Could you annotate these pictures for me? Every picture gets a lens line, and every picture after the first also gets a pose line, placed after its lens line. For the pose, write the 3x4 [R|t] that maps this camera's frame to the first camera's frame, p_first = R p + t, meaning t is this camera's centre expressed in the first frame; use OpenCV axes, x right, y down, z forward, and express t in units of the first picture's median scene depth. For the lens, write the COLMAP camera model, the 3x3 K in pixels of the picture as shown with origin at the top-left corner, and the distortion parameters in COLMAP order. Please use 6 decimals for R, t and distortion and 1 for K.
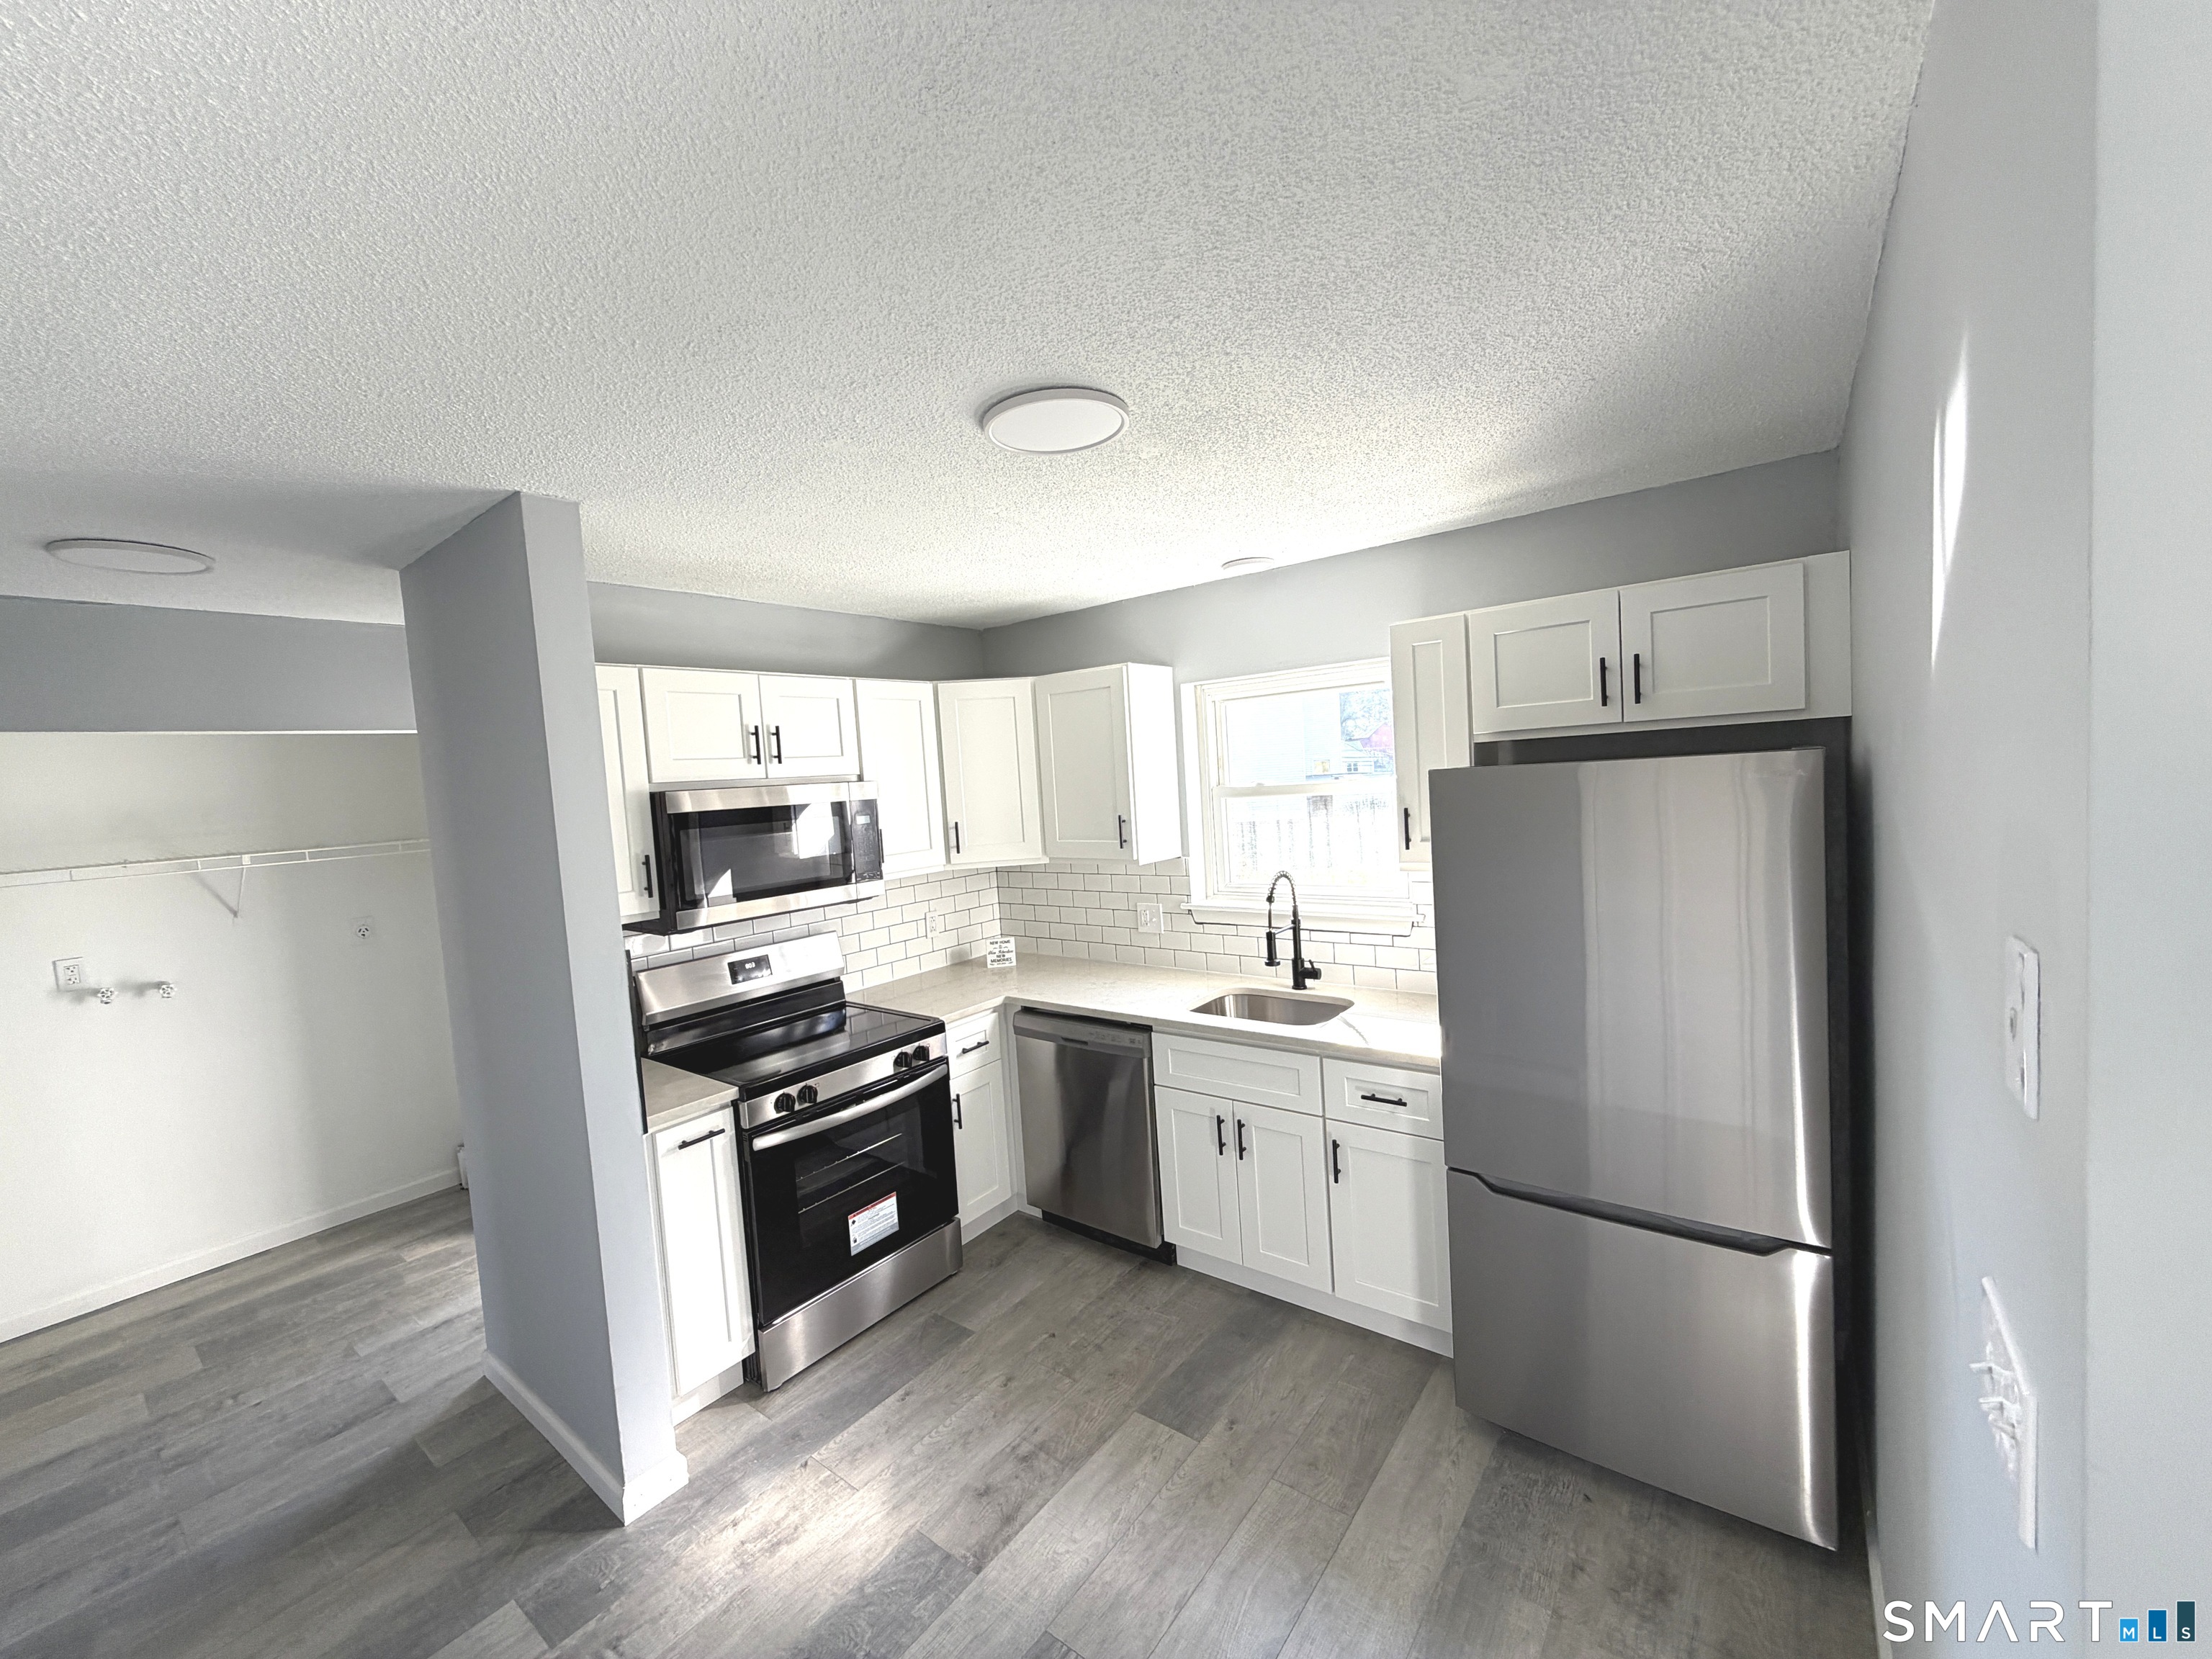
lens RADIAL K [[879.1, 0, 1097.8], [0, 879.1, 826.0], [0, 0, 1]] dist [-0.000955, 0.000055]
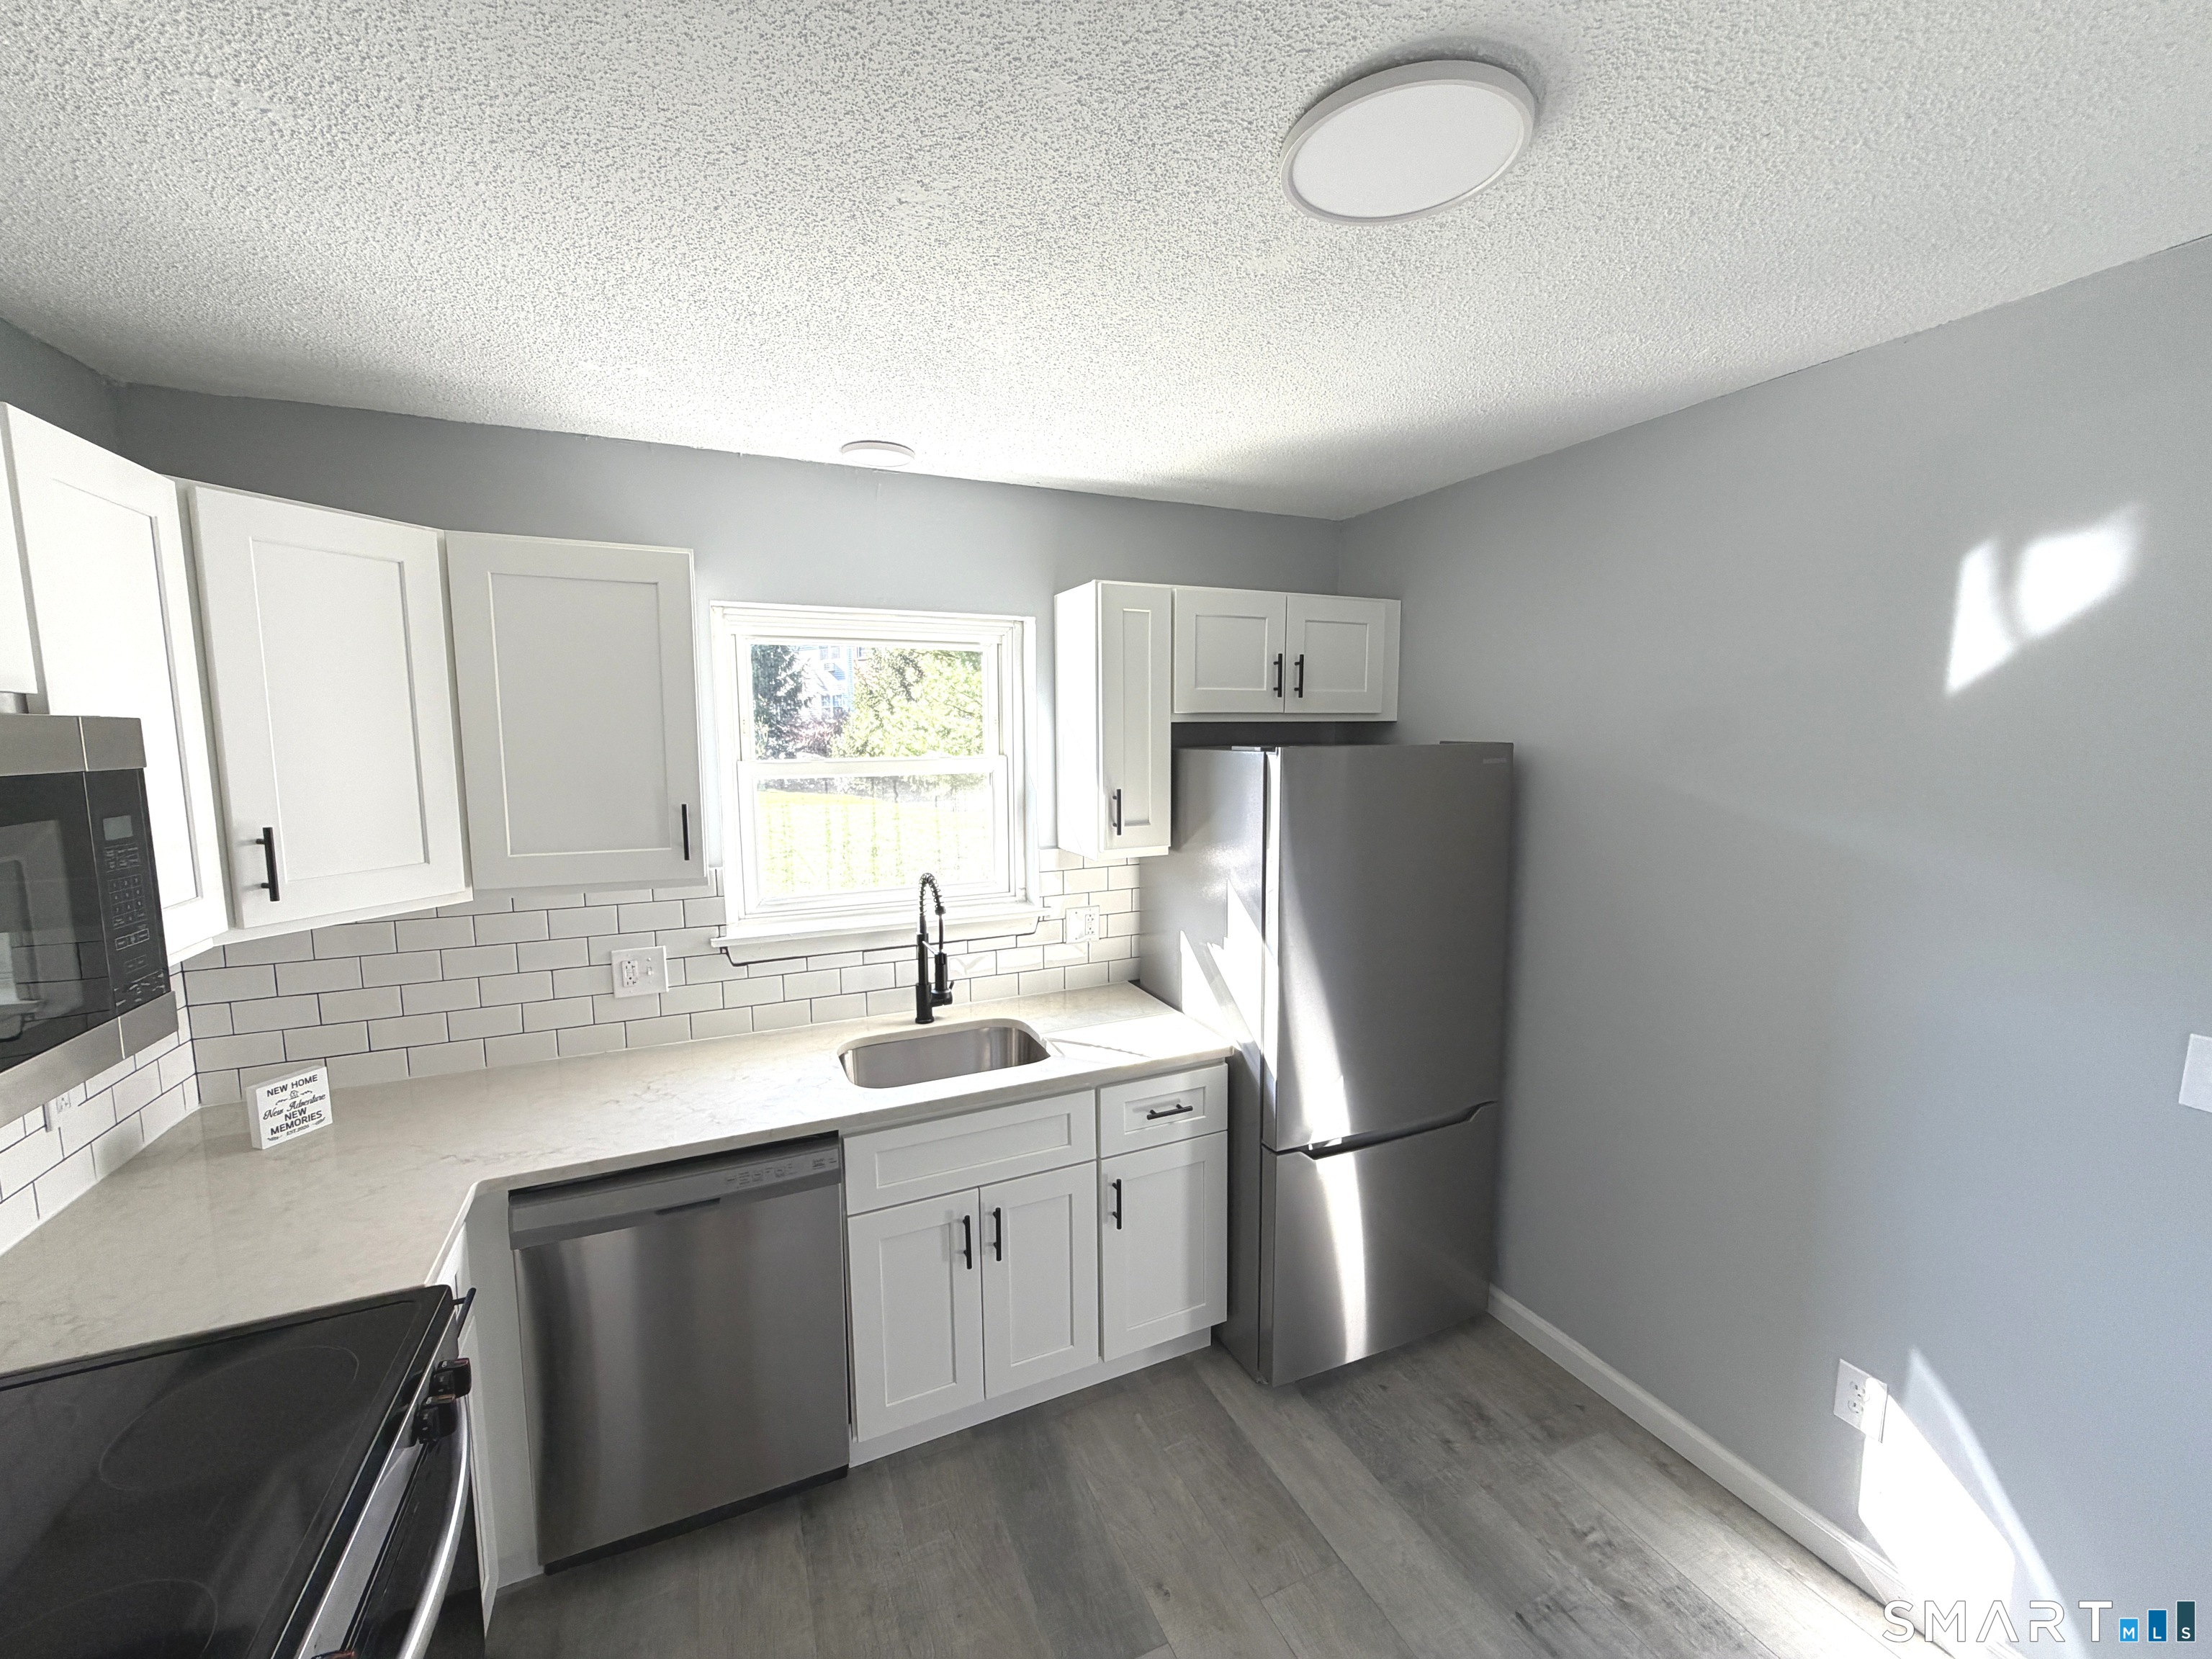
lens RADIAL K [[879.1, 0, 1100.6], [0, 879.1, 825.6], [0, 0, 1]] dist [-0.000955, 0.000055]
pose [[0.470657, -0.037627, 0.881514, -0.492478], [0.026447, 0.999243, 0.028531, -0.010122], [-0.881920, 0.009885, 0.471296, 0.633506]]
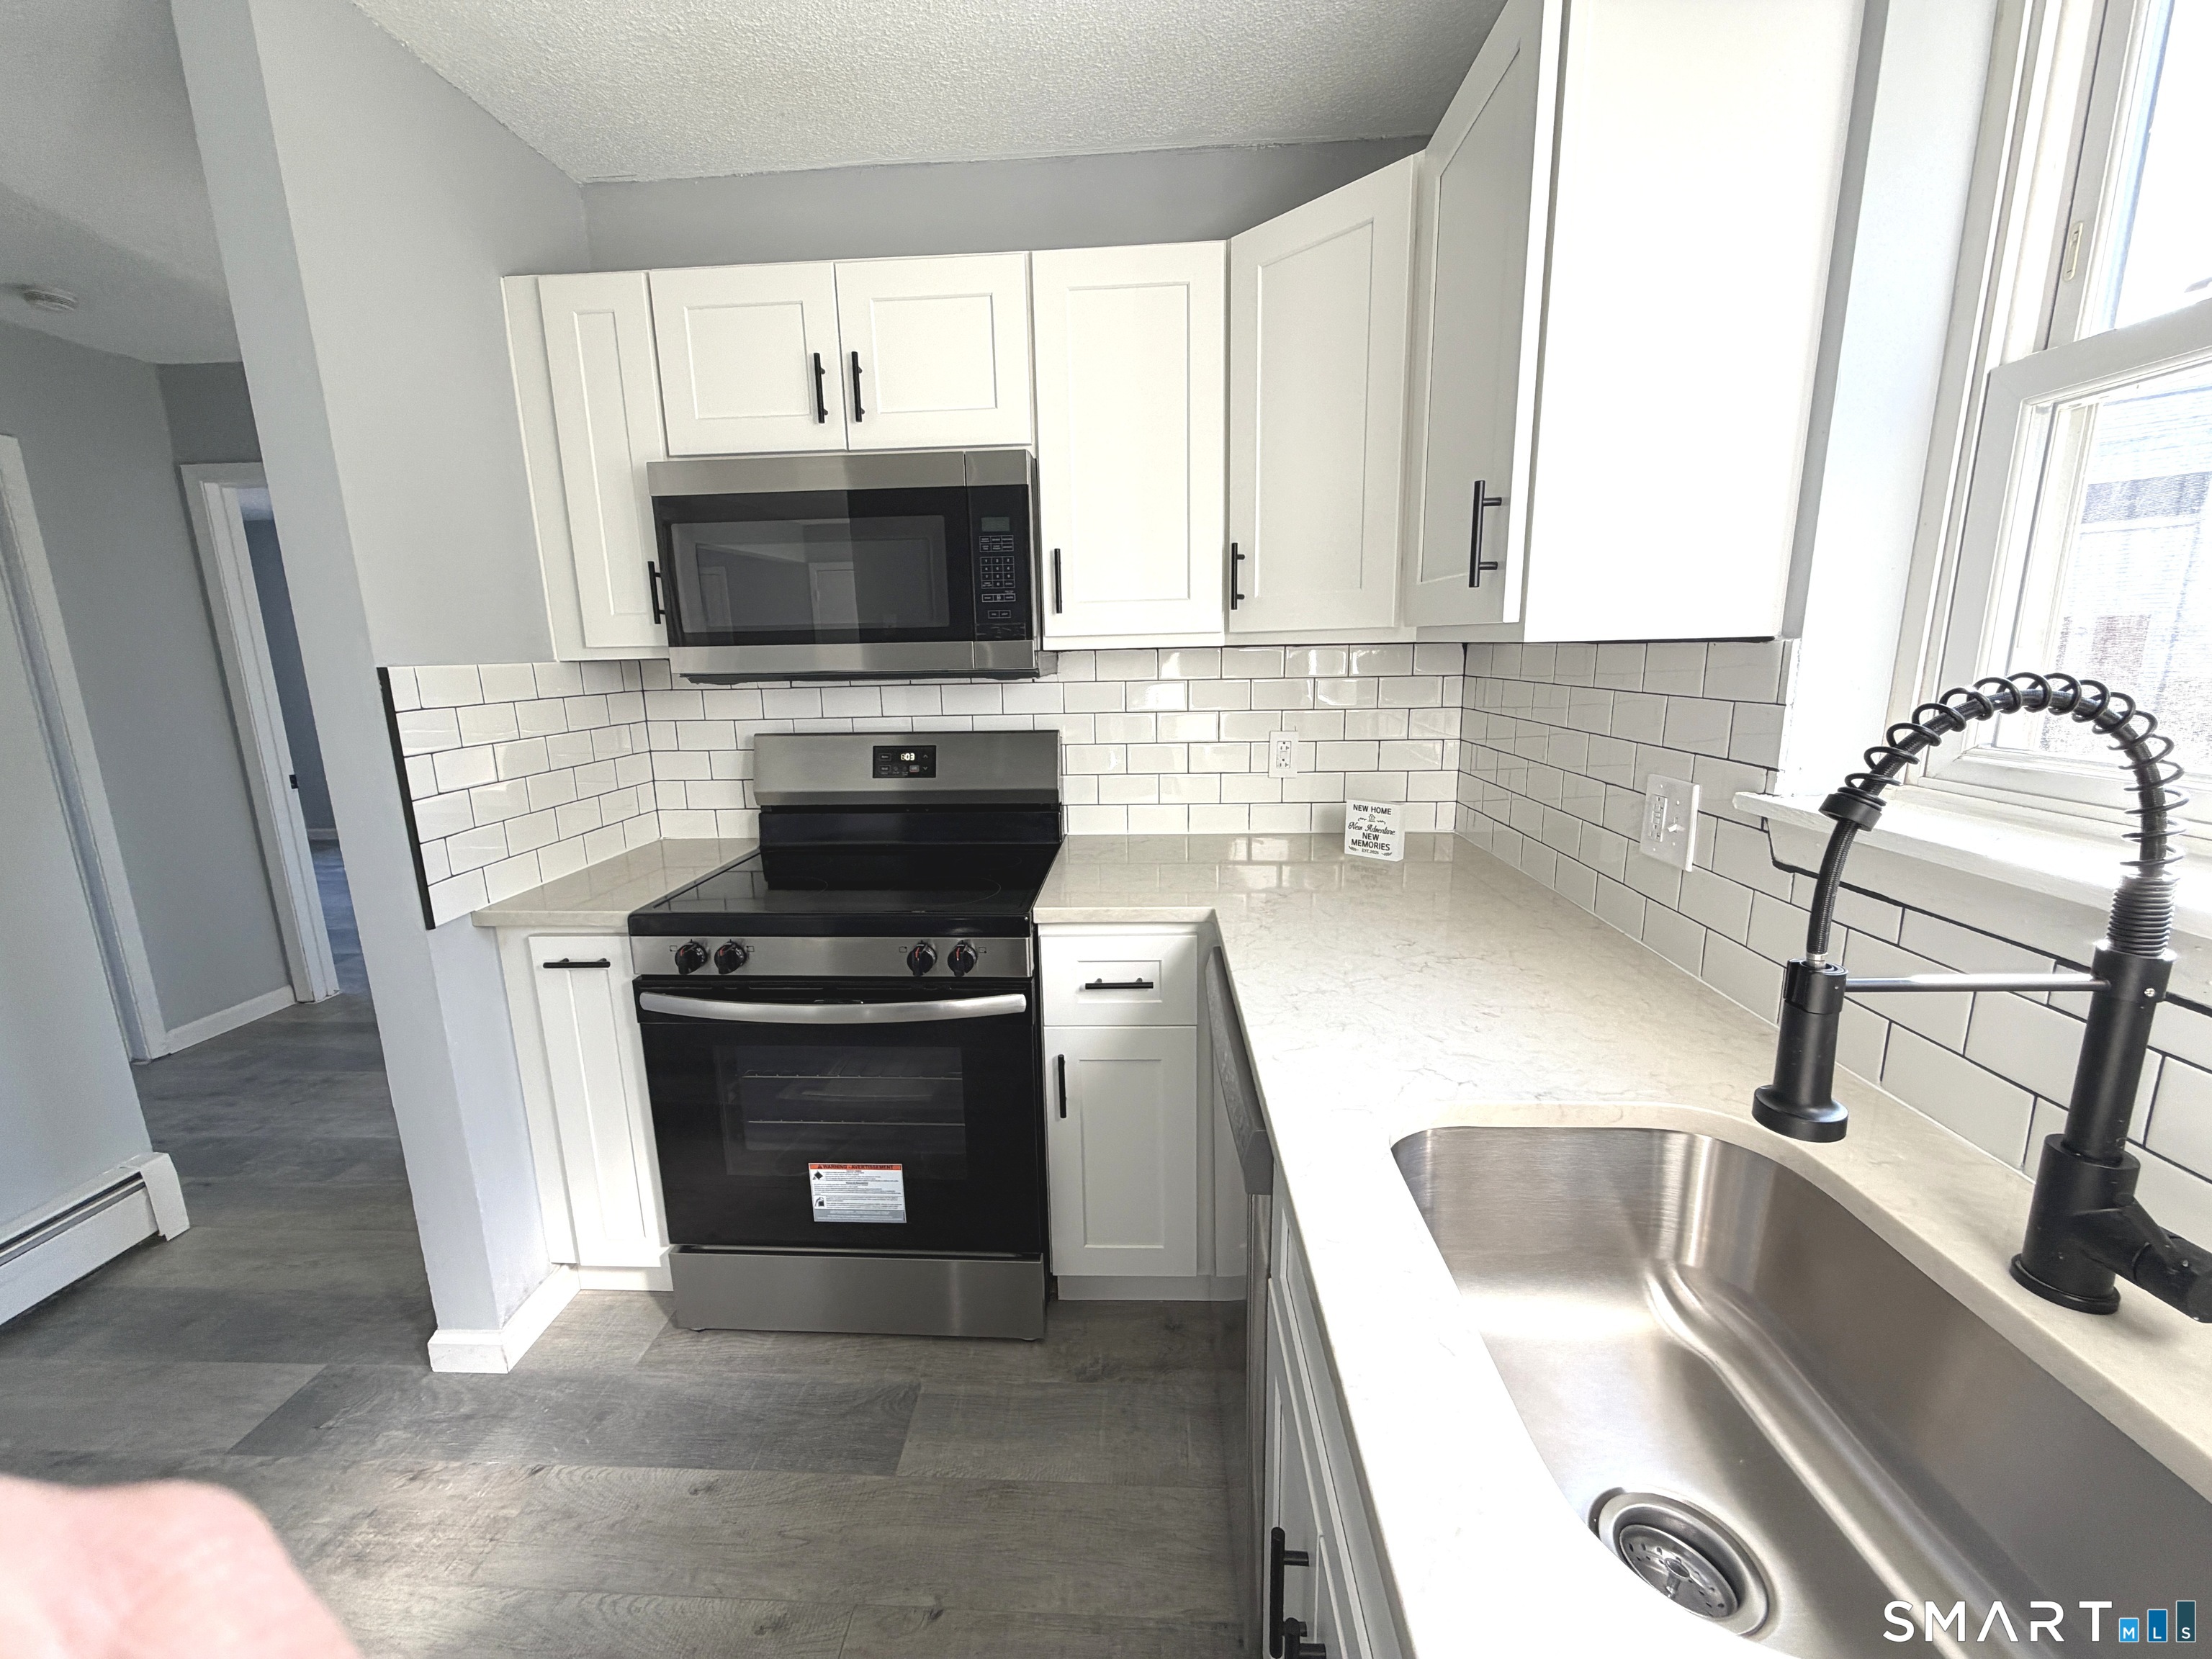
lens RADIAL K [[879.1, 0, 1099.8], [0, 879.1, 827.8], [0, 0, 1]] dist [-0.000955, 0.000055]
pose [[0.570645, 0.214086, -0.792800, 0.310817], [-0.062449, 0.973938, 0.218050, 0.068310], [0.818819, -0.074919, 0.569142, 0.922537]]
